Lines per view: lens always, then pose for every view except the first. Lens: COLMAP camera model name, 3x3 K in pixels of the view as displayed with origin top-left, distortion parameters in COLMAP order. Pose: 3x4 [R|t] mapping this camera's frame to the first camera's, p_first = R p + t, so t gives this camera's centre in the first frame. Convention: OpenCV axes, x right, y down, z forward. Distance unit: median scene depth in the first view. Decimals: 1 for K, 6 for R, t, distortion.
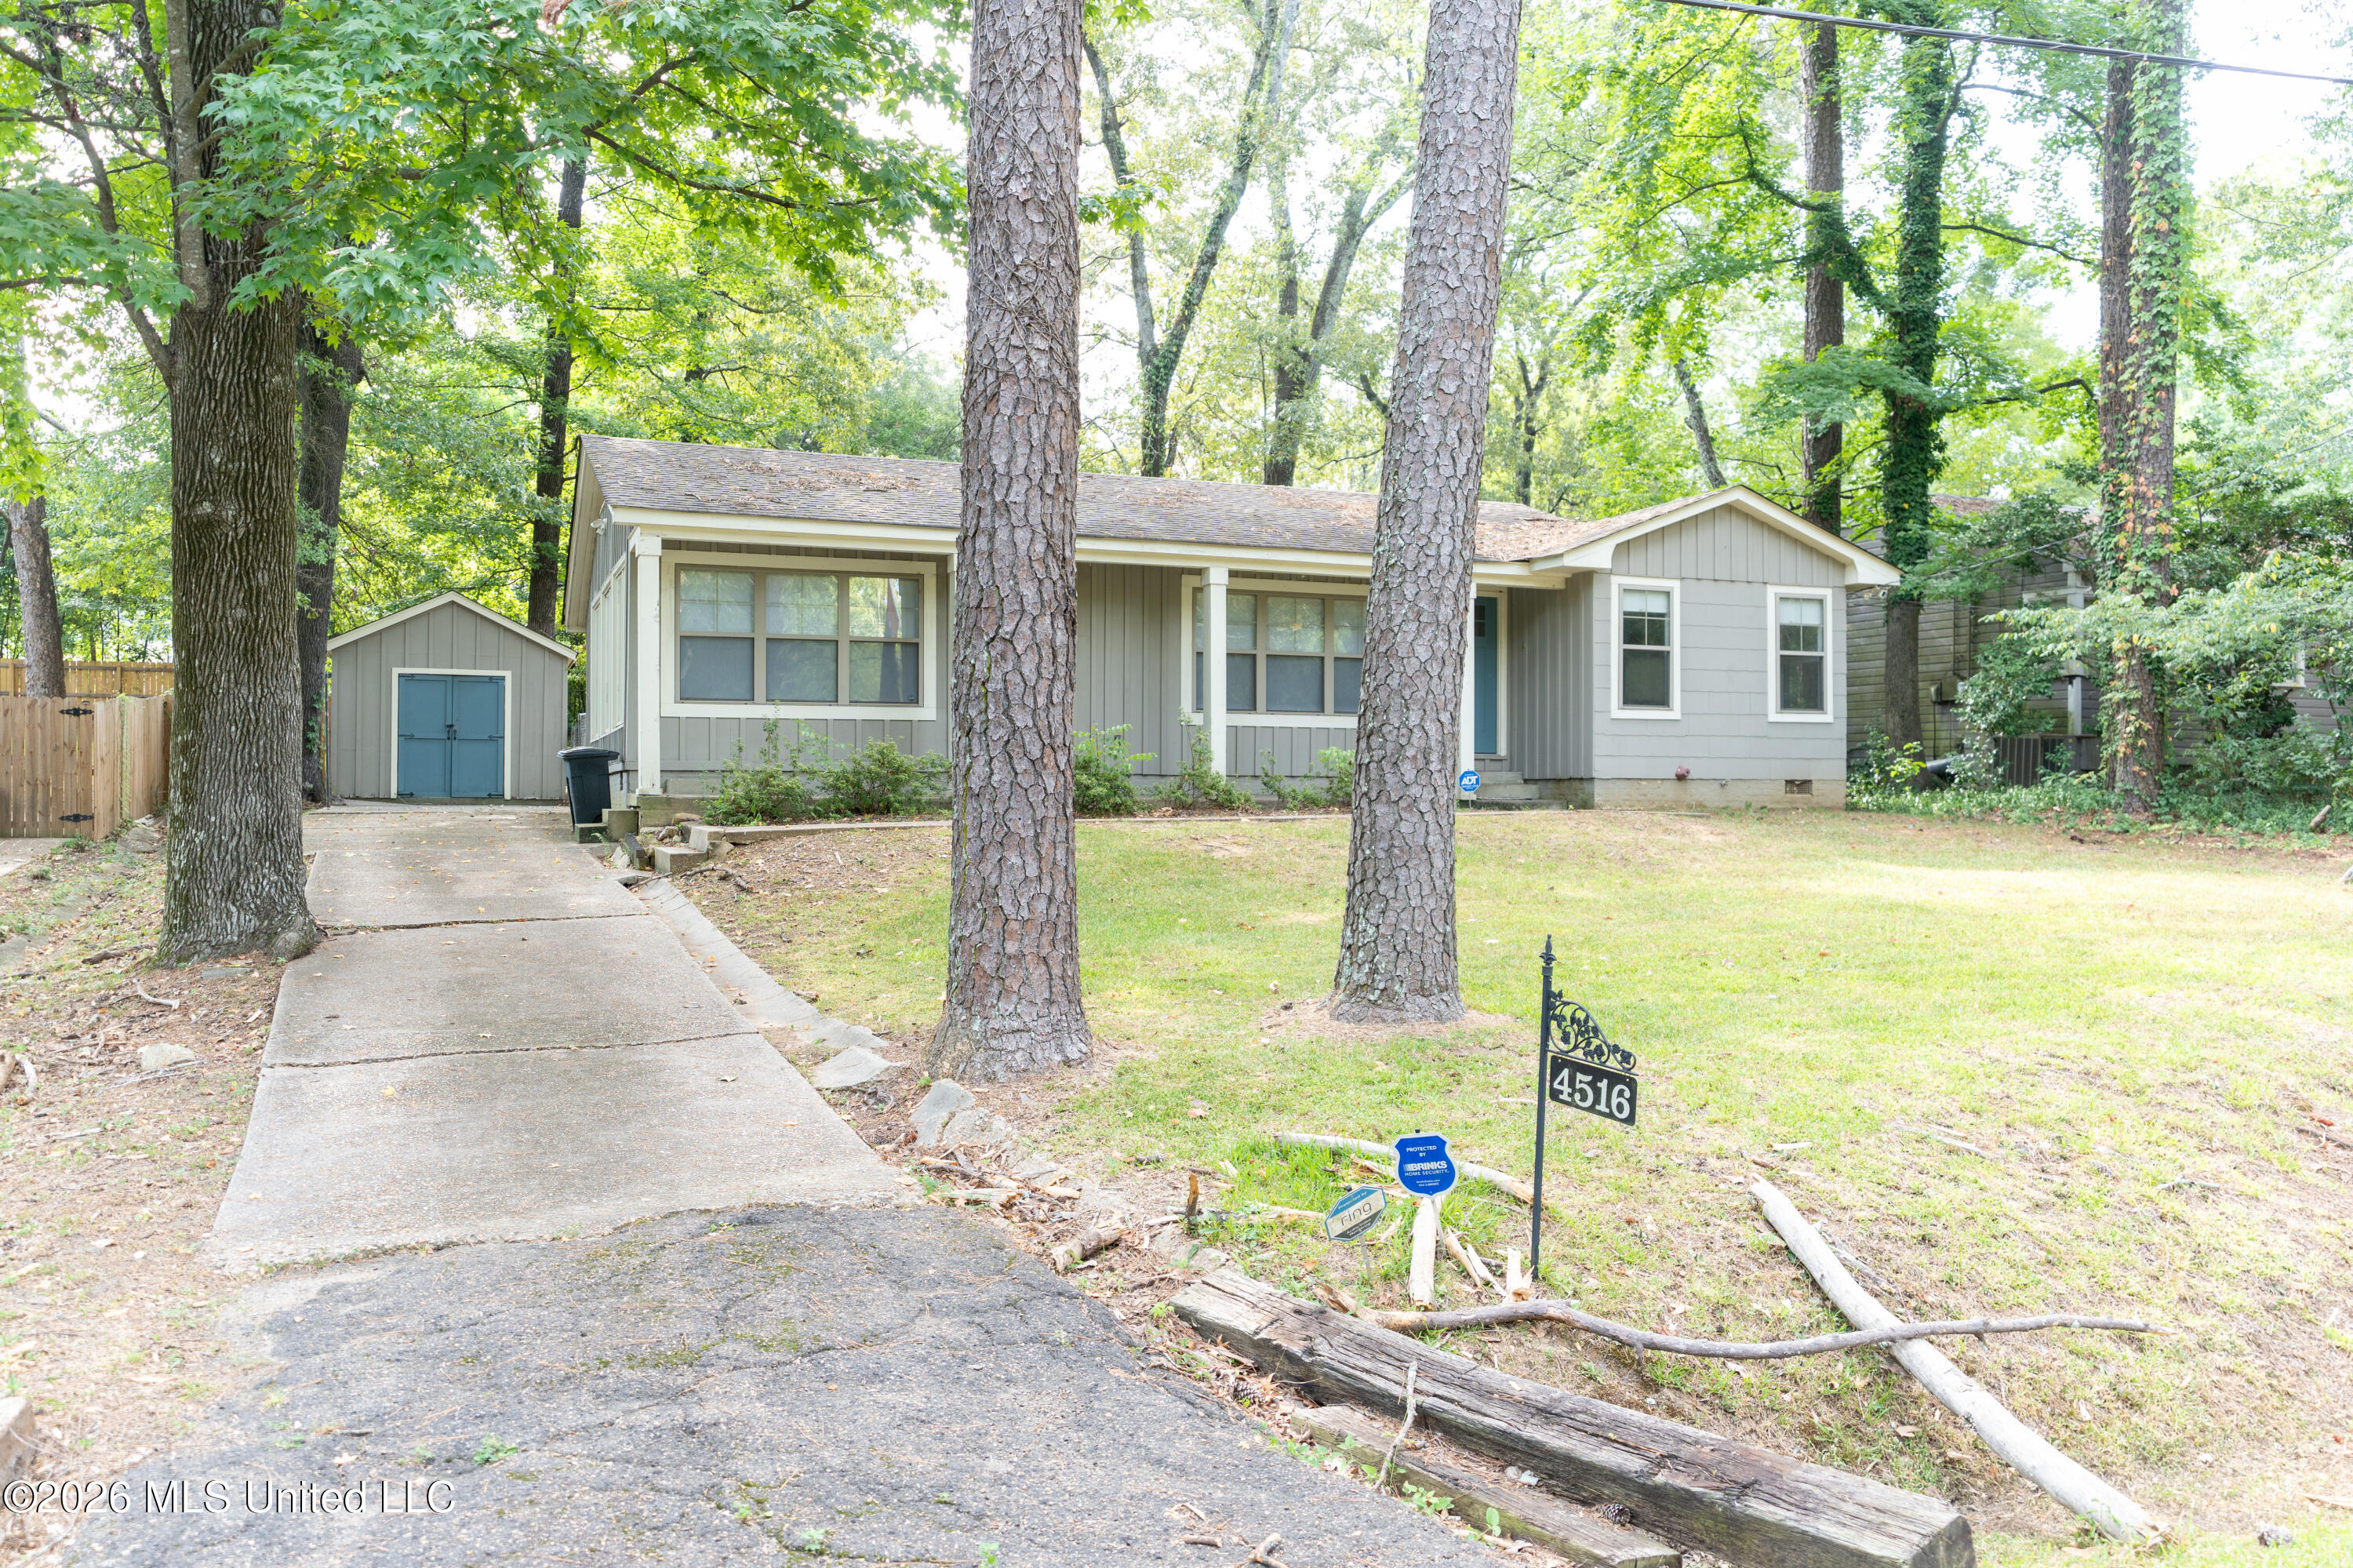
lens RADIAL K [[1829.4, 0, 1176.5], [0, 1829.4, 784.0], [0, 0, 1]] dist [-0.003628, 0.001084]
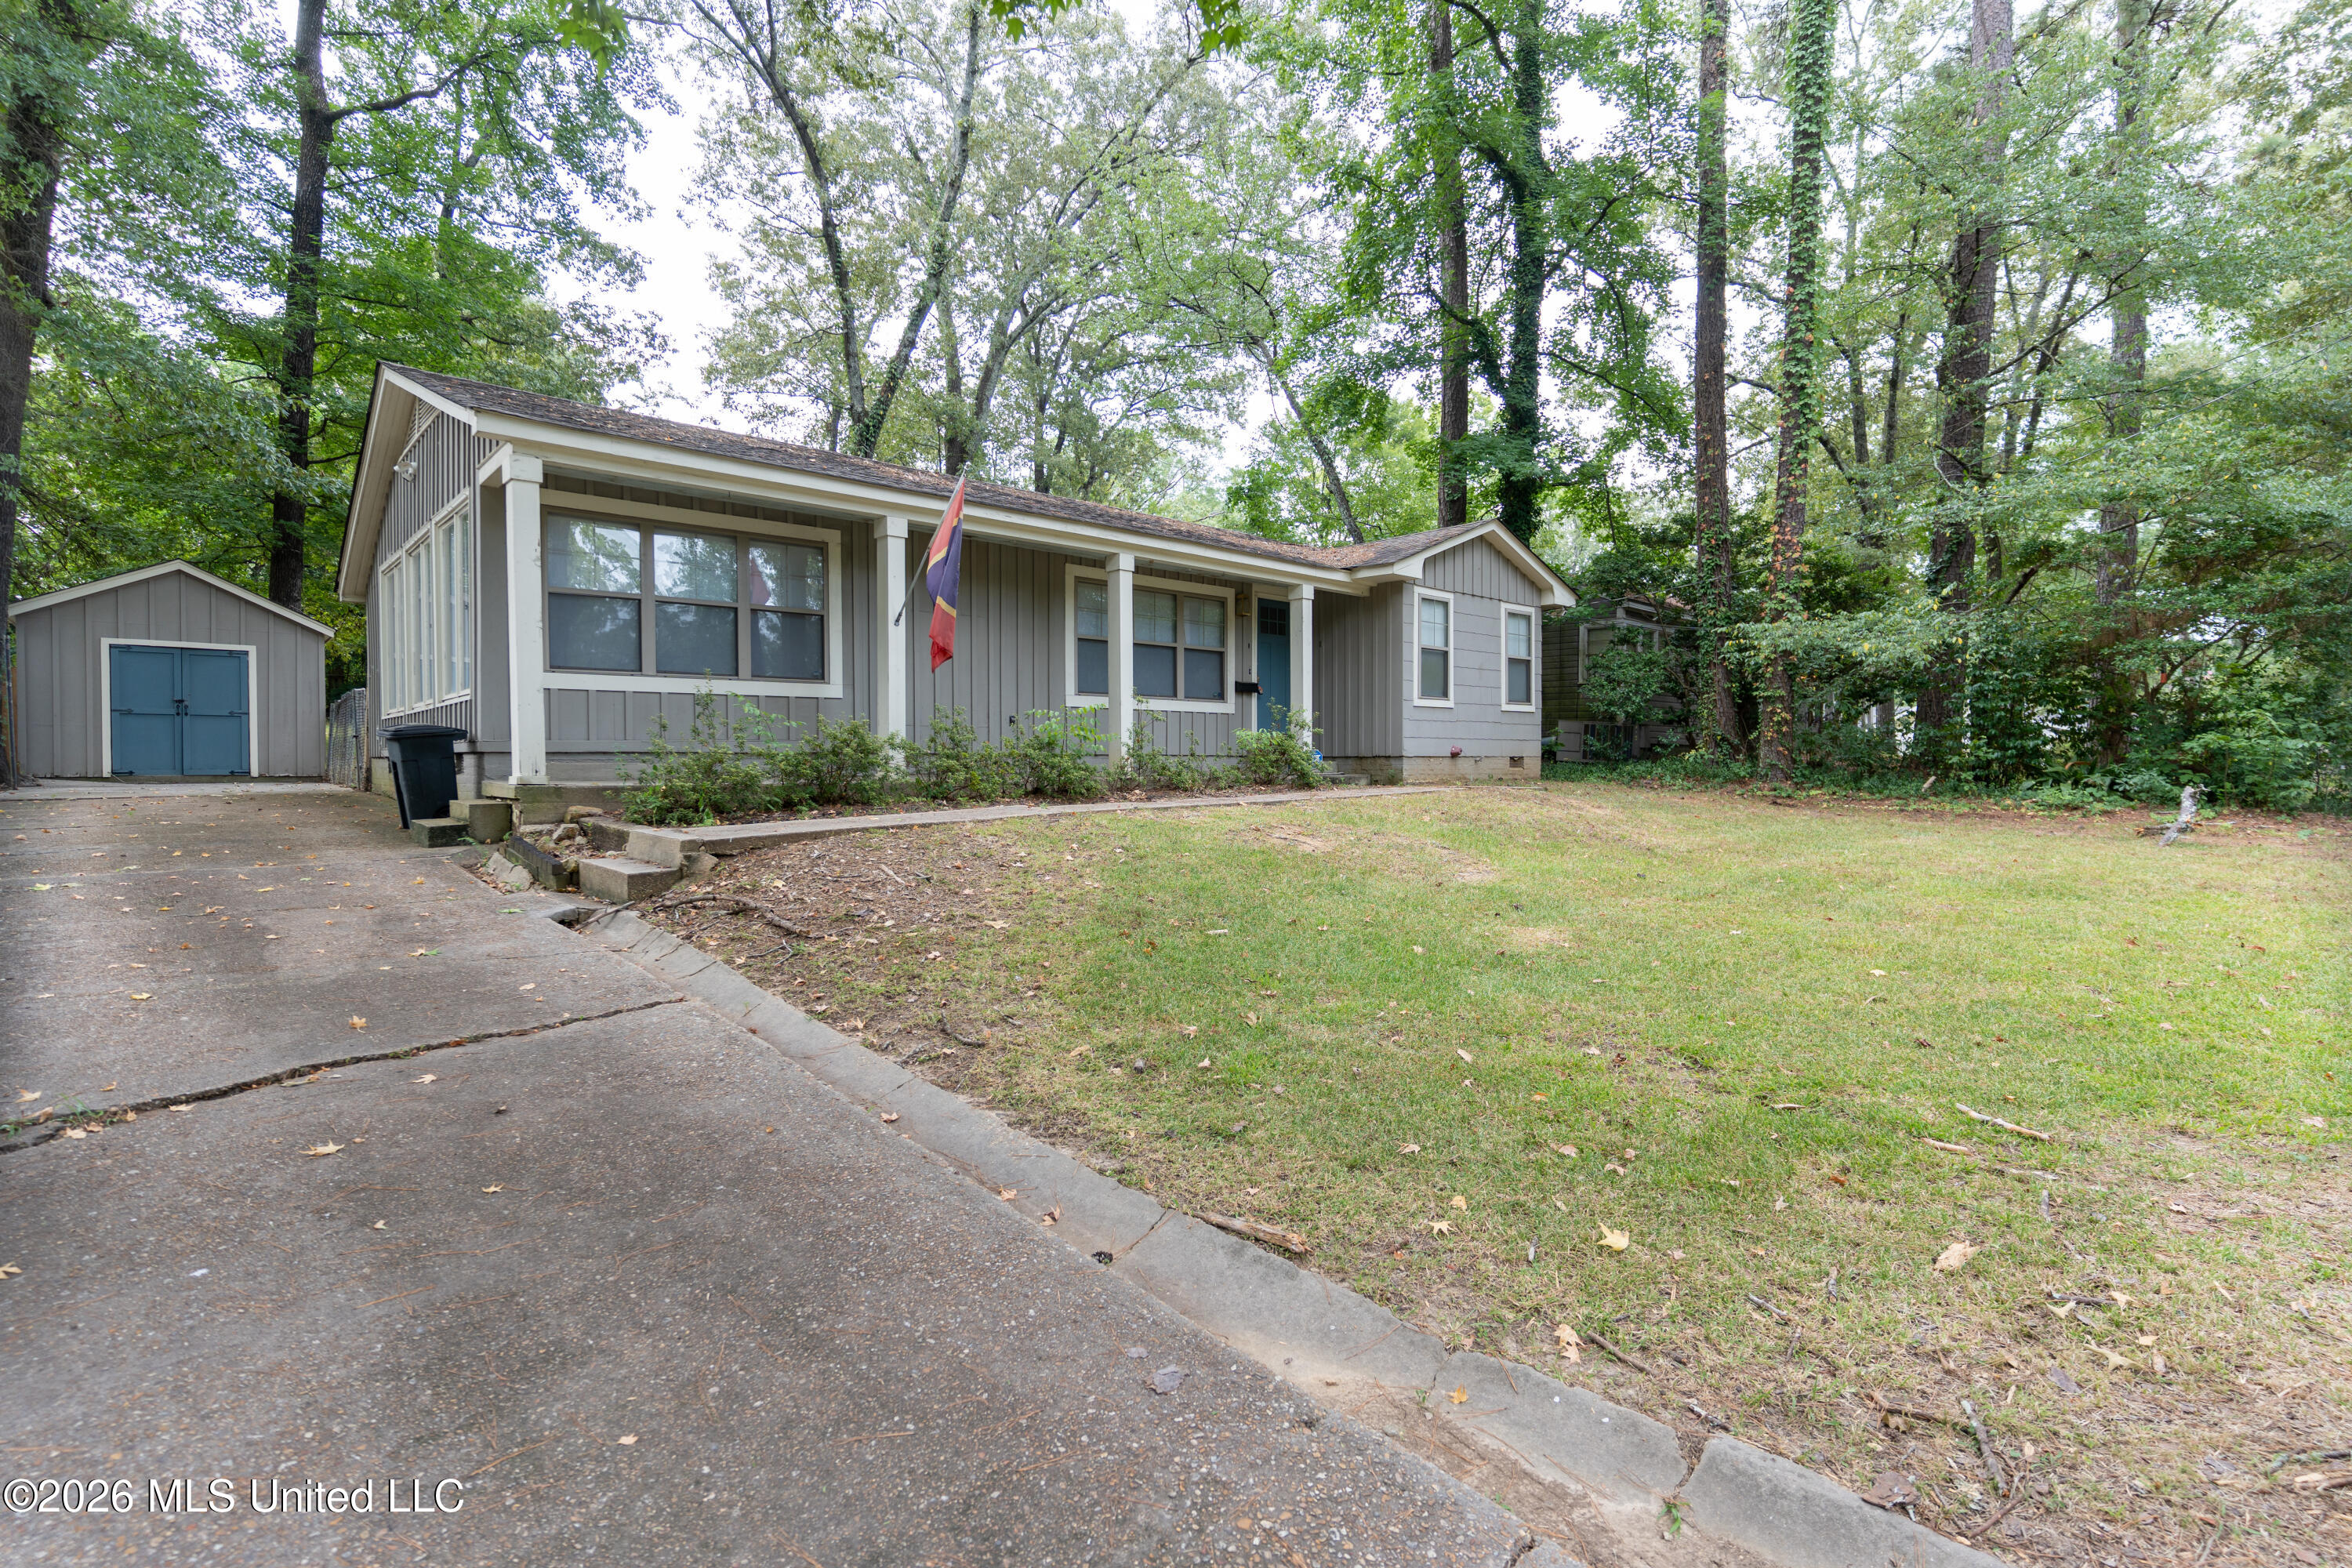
lens RADIAL K [[1116.4, 0, 1176.0], [0, 1116.4, 784.0], [0, 0, 1]] dist [-0.002657, 0.000752]
pose [[0.933885, -0.011637, 0.357384, -0.168097], [0.001105, 0.999559, 0.029661, -0.006903], [-0.357571, -0.027305, 0.933487, 0.376796]]
